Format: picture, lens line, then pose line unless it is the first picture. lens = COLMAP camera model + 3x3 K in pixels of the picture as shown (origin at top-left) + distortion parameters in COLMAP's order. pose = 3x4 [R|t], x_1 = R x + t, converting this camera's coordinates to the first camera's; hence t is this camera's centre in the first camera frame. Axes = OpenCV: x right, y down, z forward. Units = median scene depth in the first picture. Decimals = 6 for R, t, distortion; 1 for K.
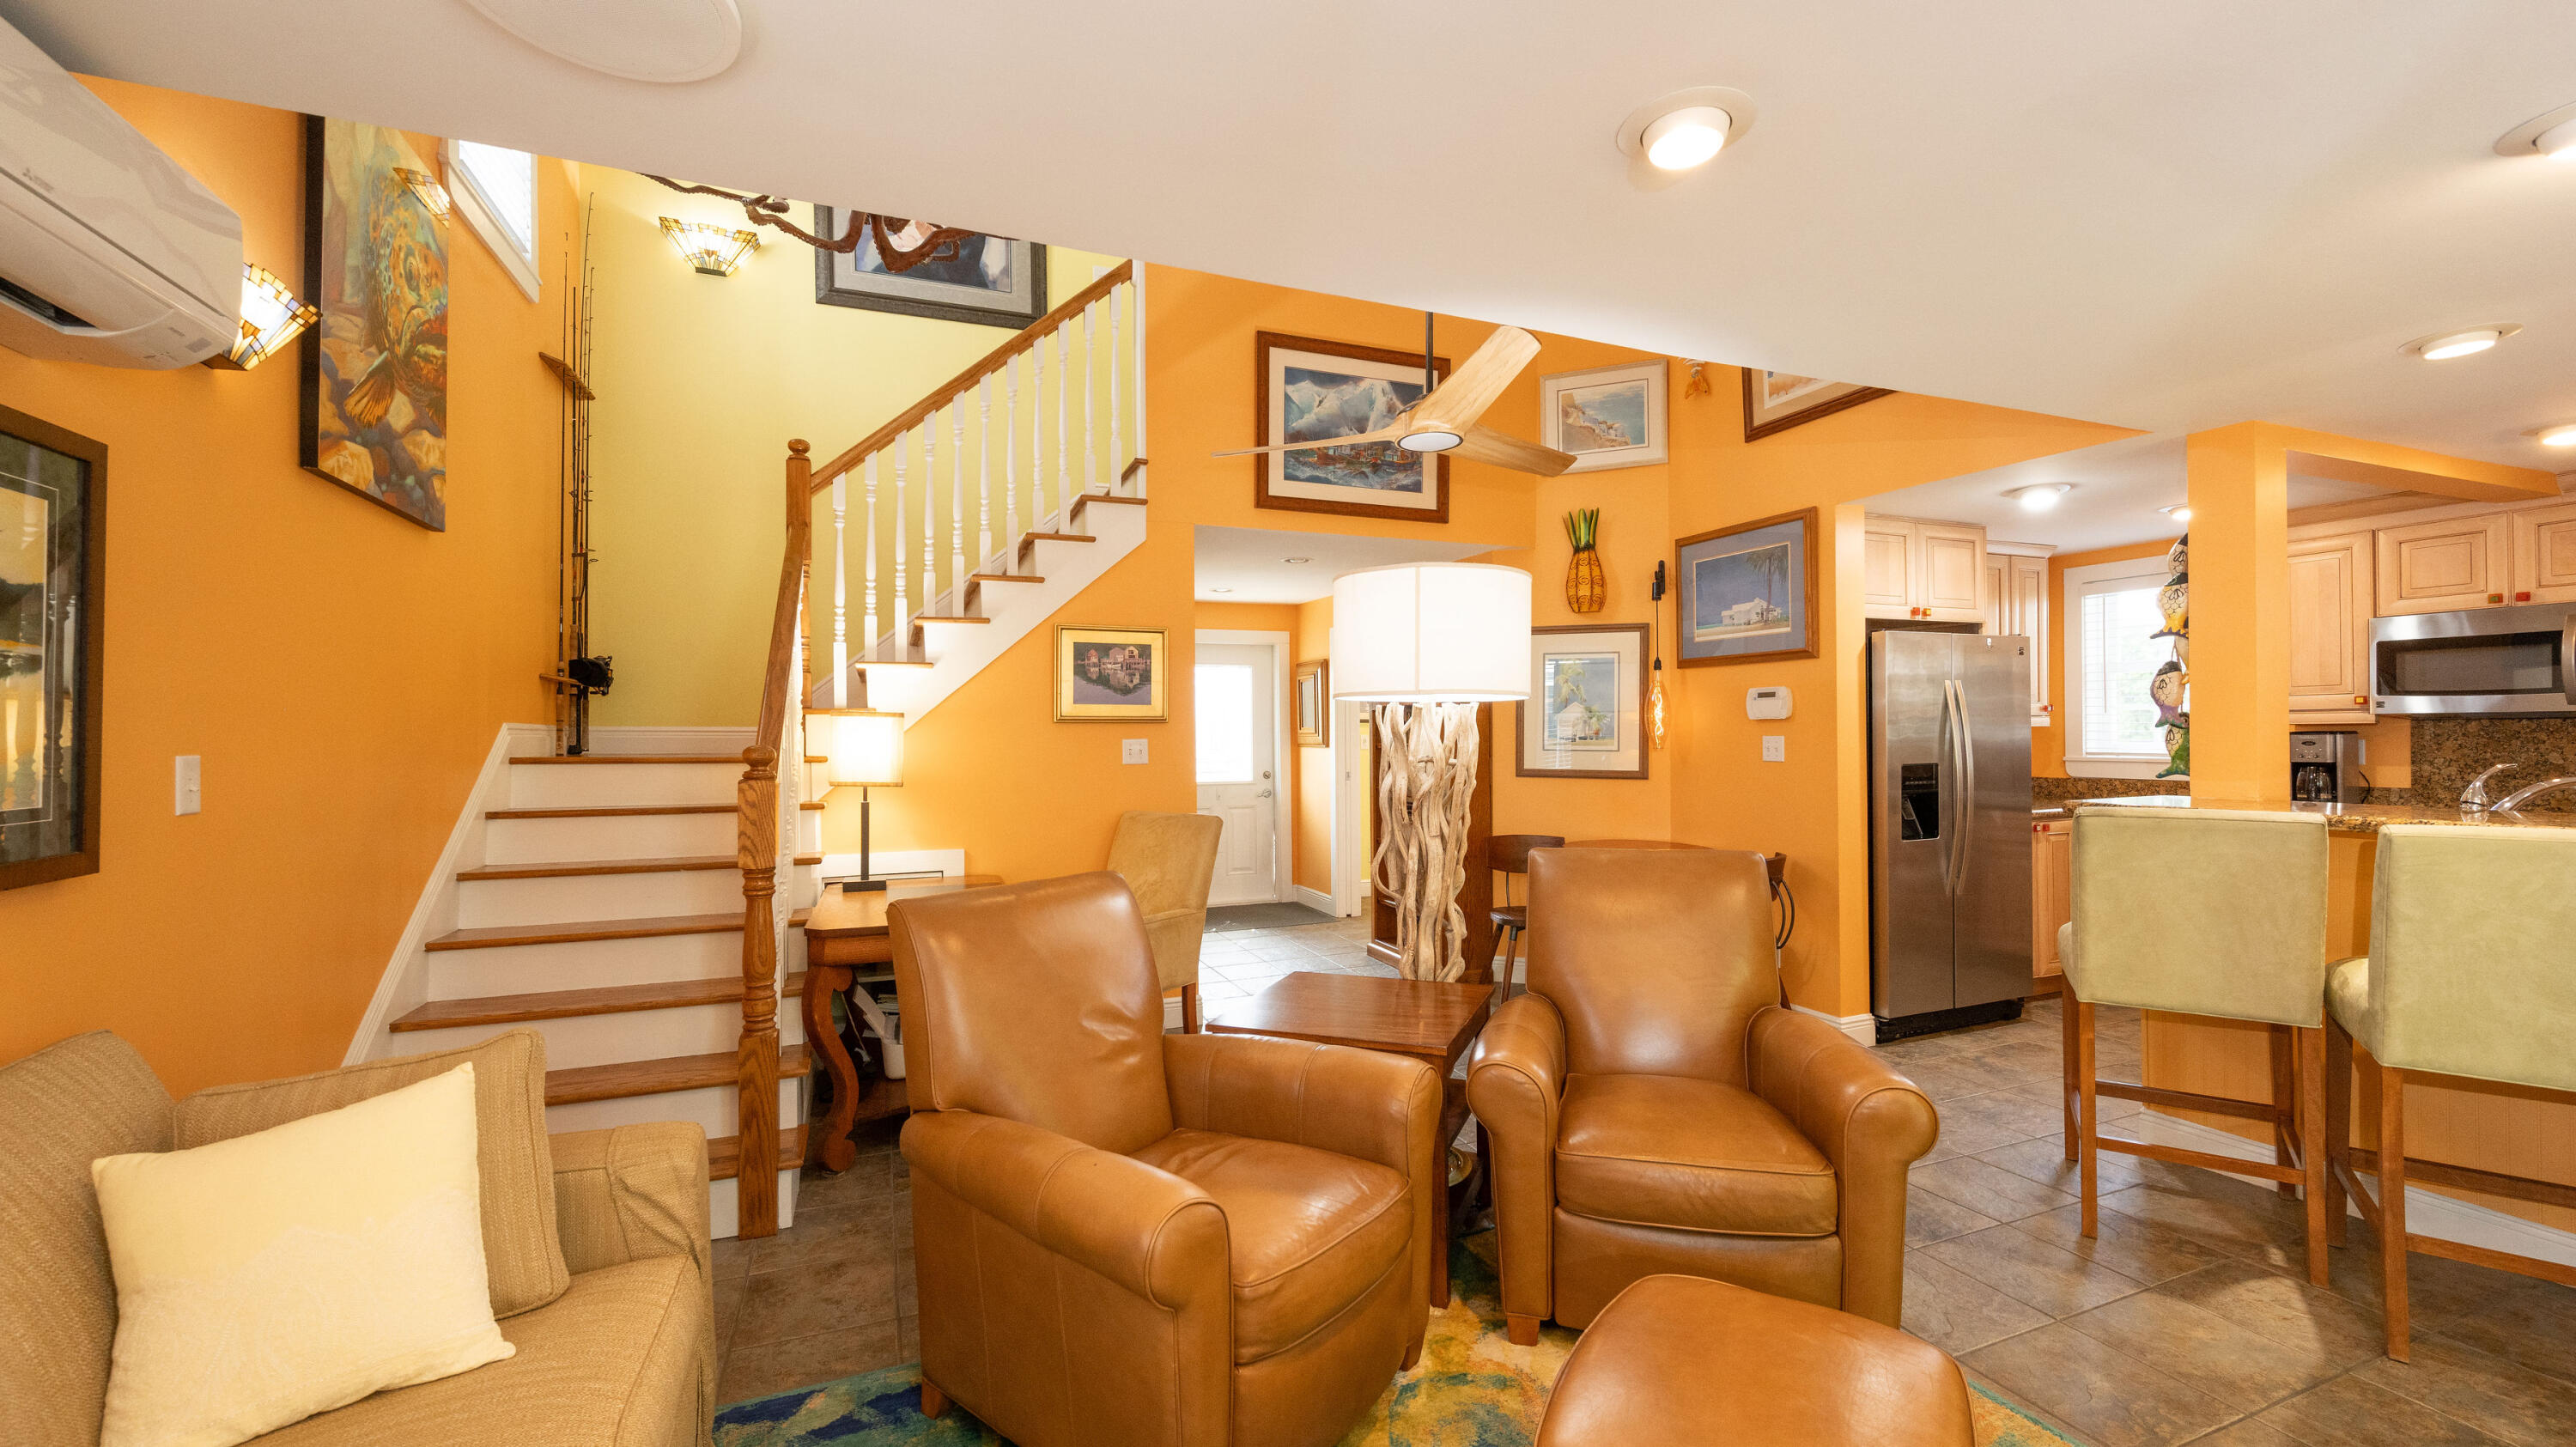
lens RADIAL K [[1018.8, 0, 1290.3], [0, 1018.8, 722.2], [0, 0, 1]] dist [-0.000535, -0.000225]
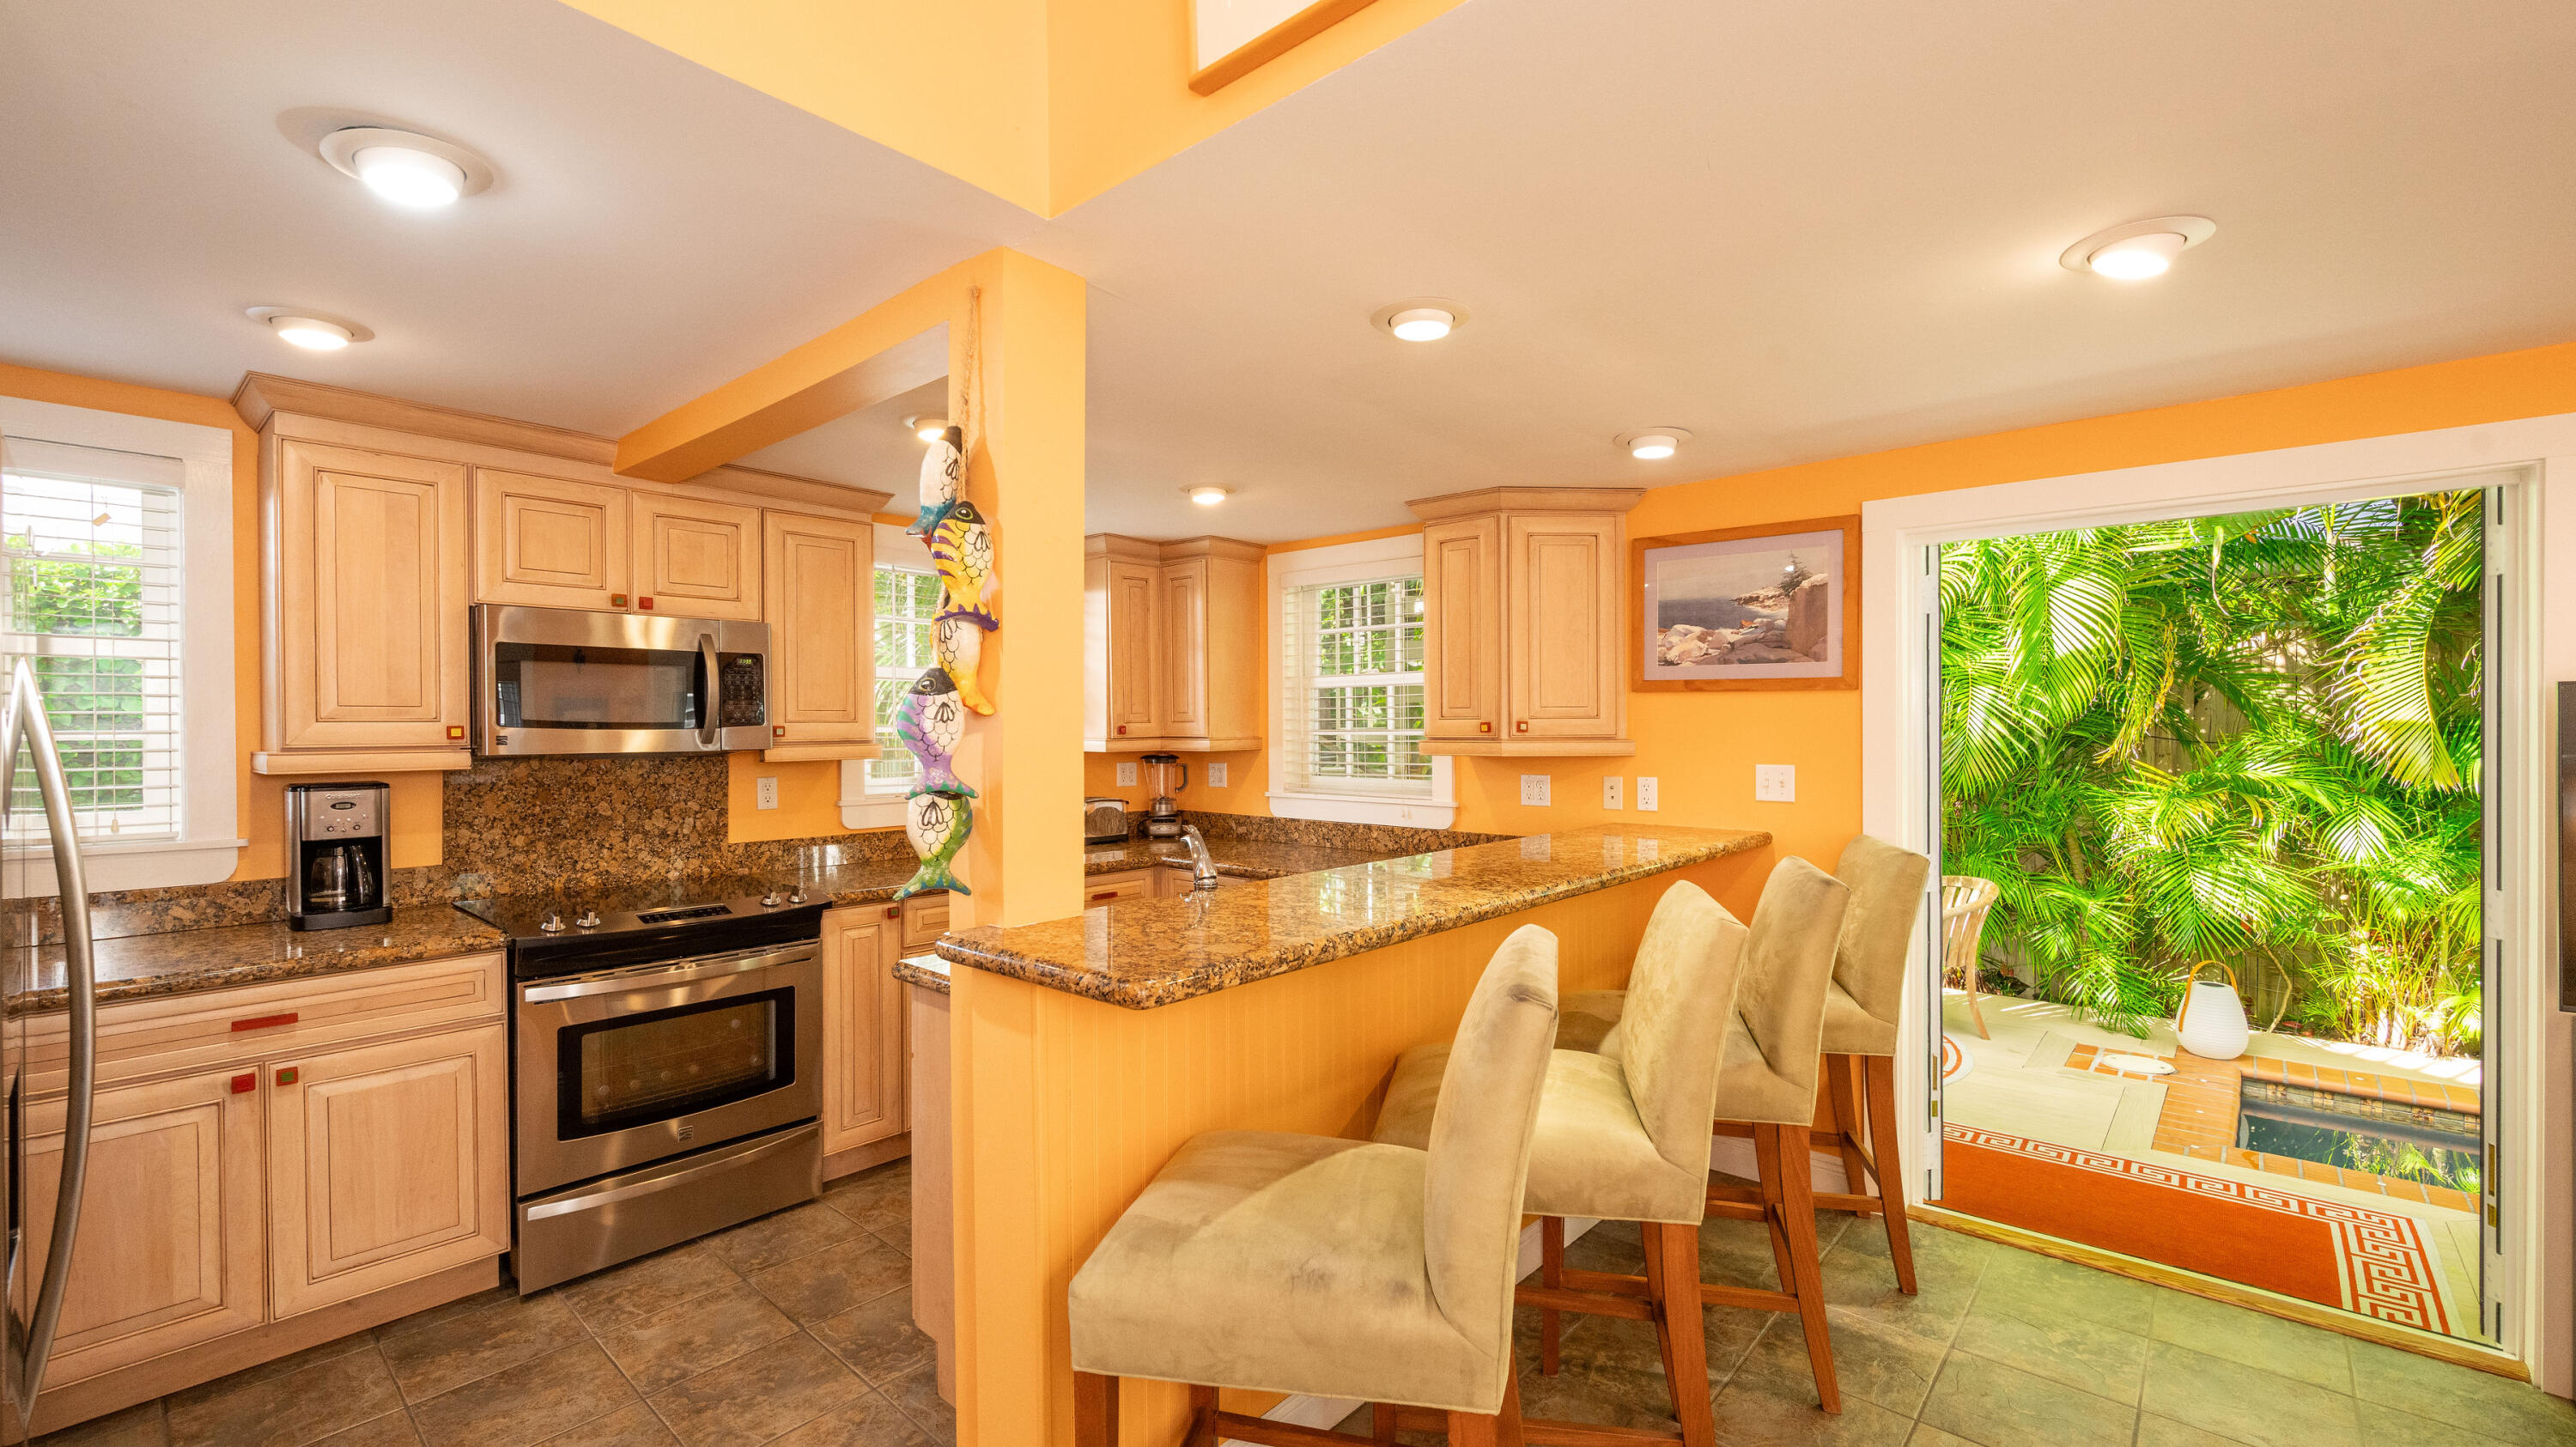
lens RADIAL K [[1066.9, 0, 1296.1], [0, 1066.9, 736.9], [0, 0, 1]] dist [0.002315, -0.000347]
pose [[-0.457789, -0.000536, 0.889061, 0.226924], [-0.004789, 0.999987, -0.001863, -0.019783], [-0.889048, -0.005111, -0.457786, 0.814220]]
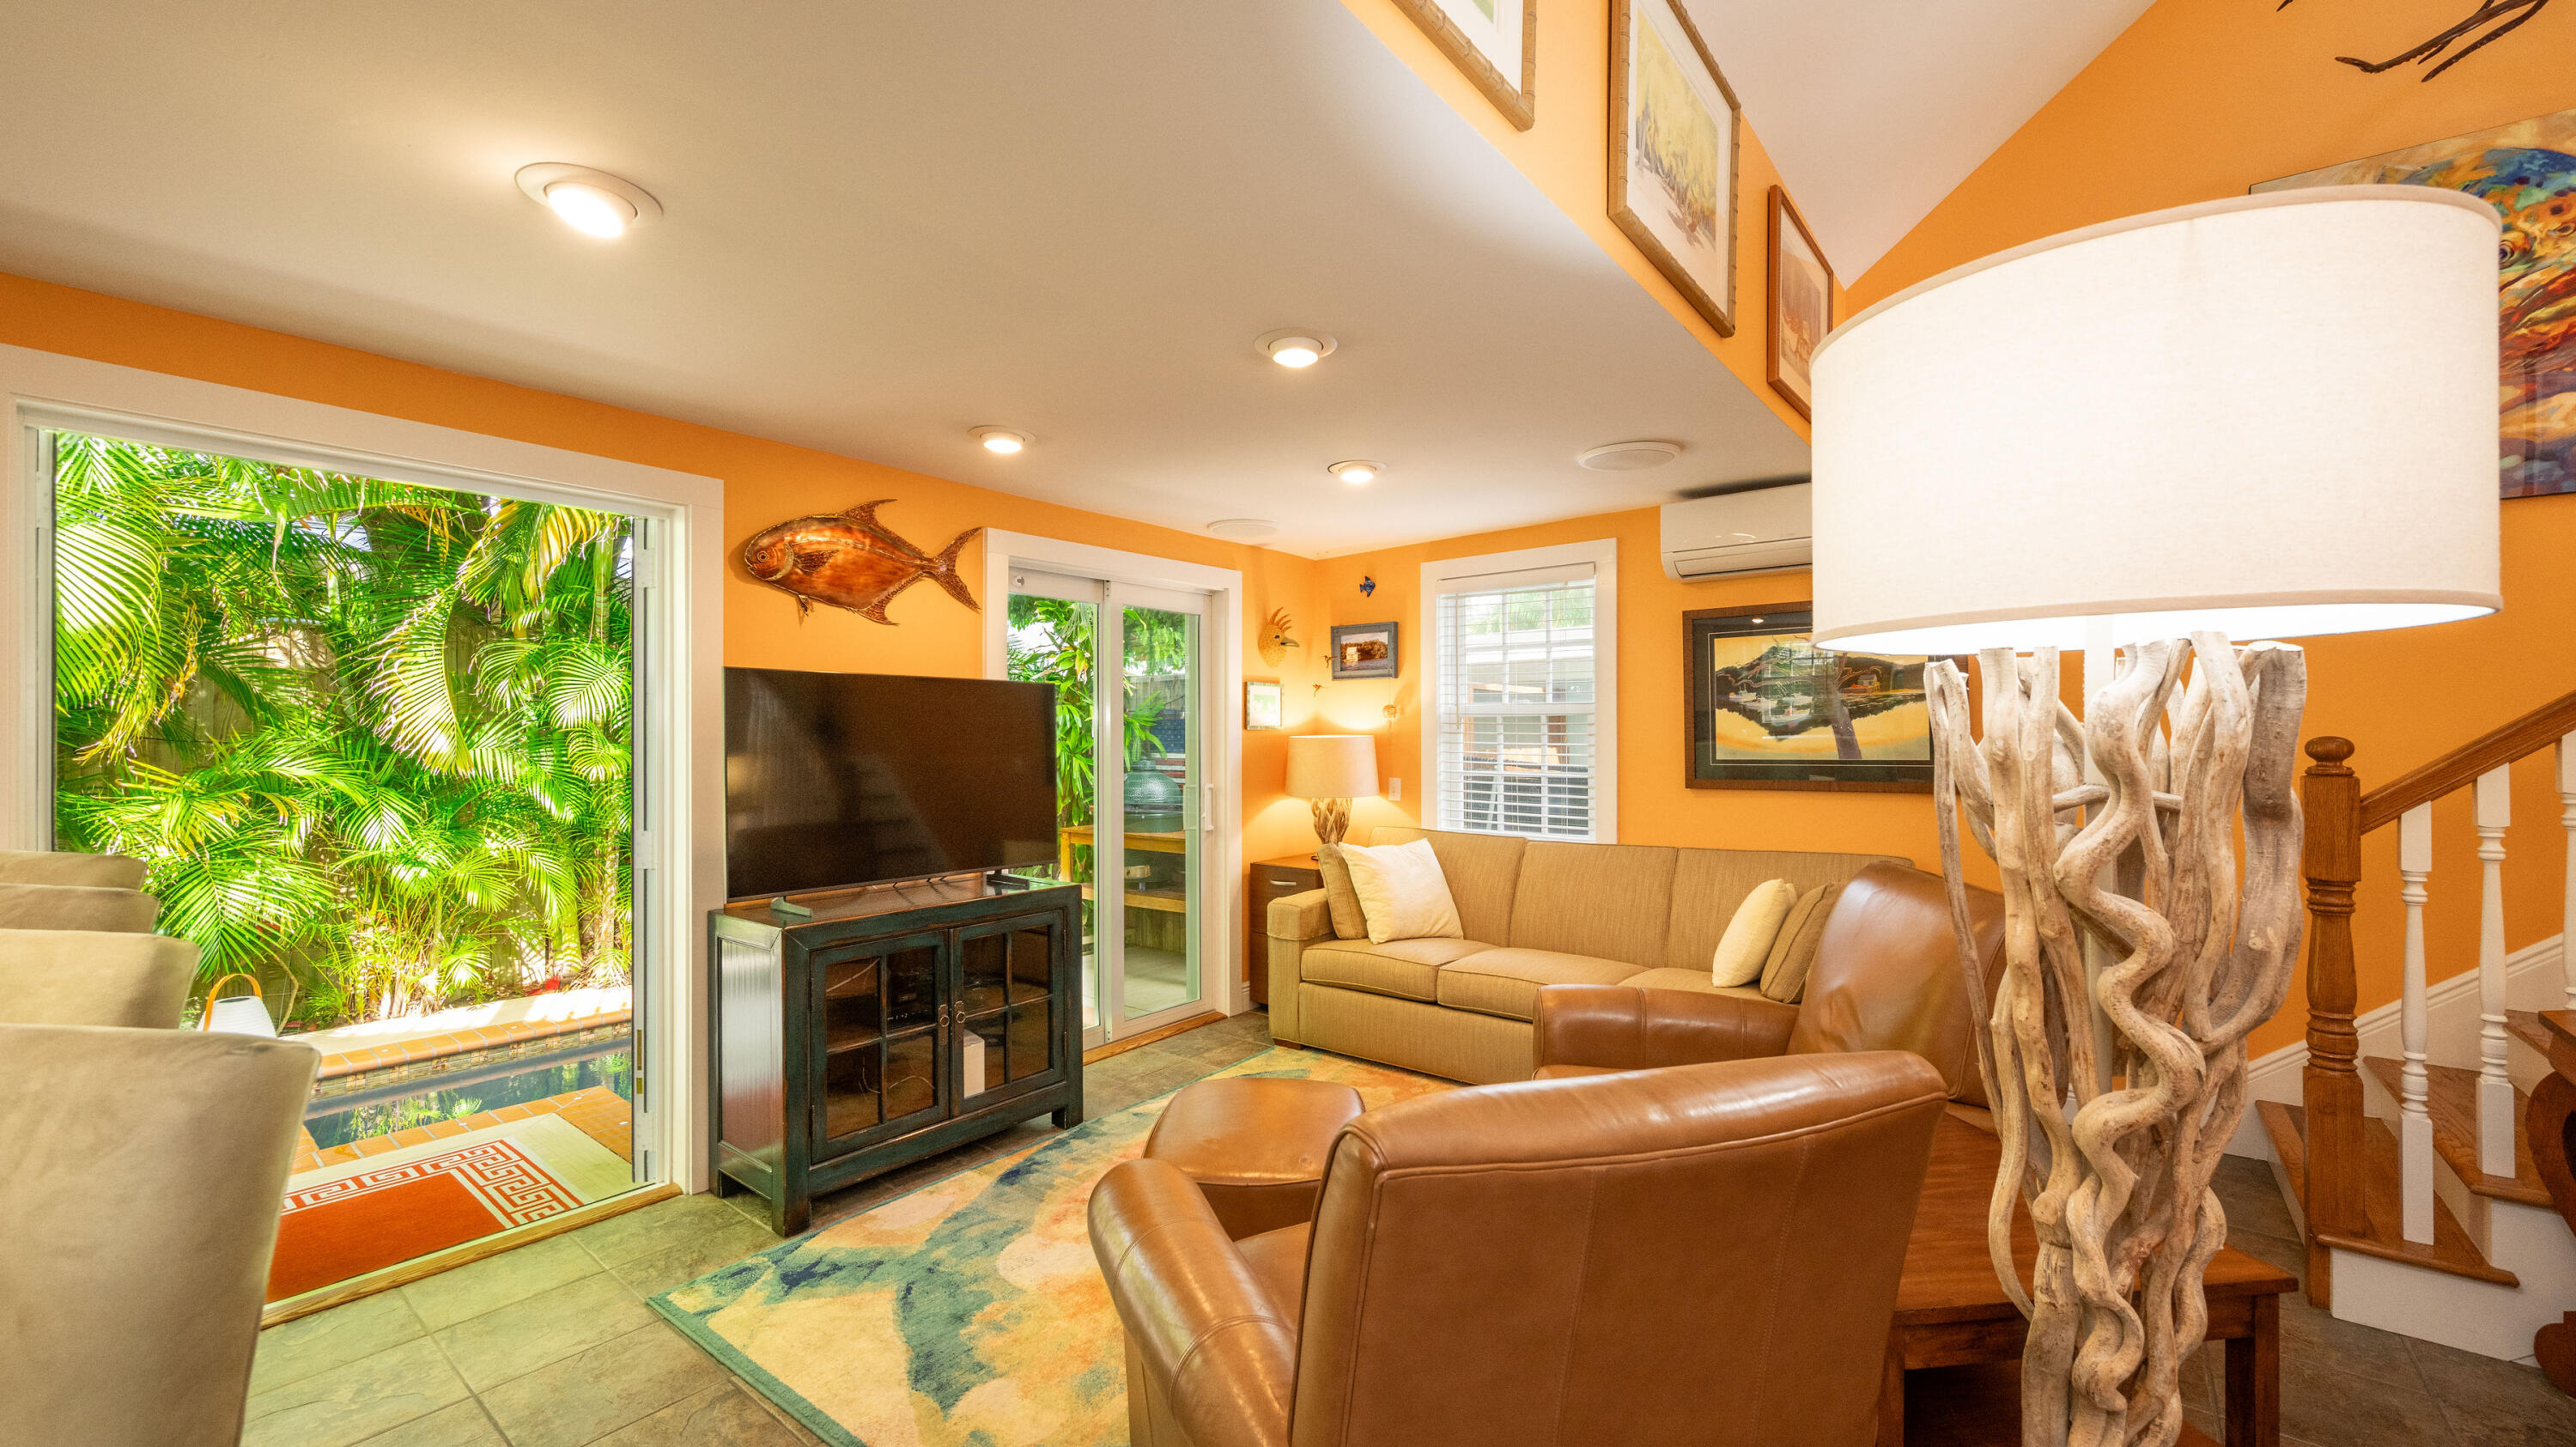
lens RADIAL K [[1018.8, 0, 1294.4], [0, 1018.8, 738.6], [0, 0, 1]] dist [-0.000535, -0.000225]
pose [[-0.862314, 0.010471, -0.506265, 0.400943], [0.017056, 0.999820, -0.008371, 0.006554], [0.506086, -0.015853, -0.862337, 0.817782]]
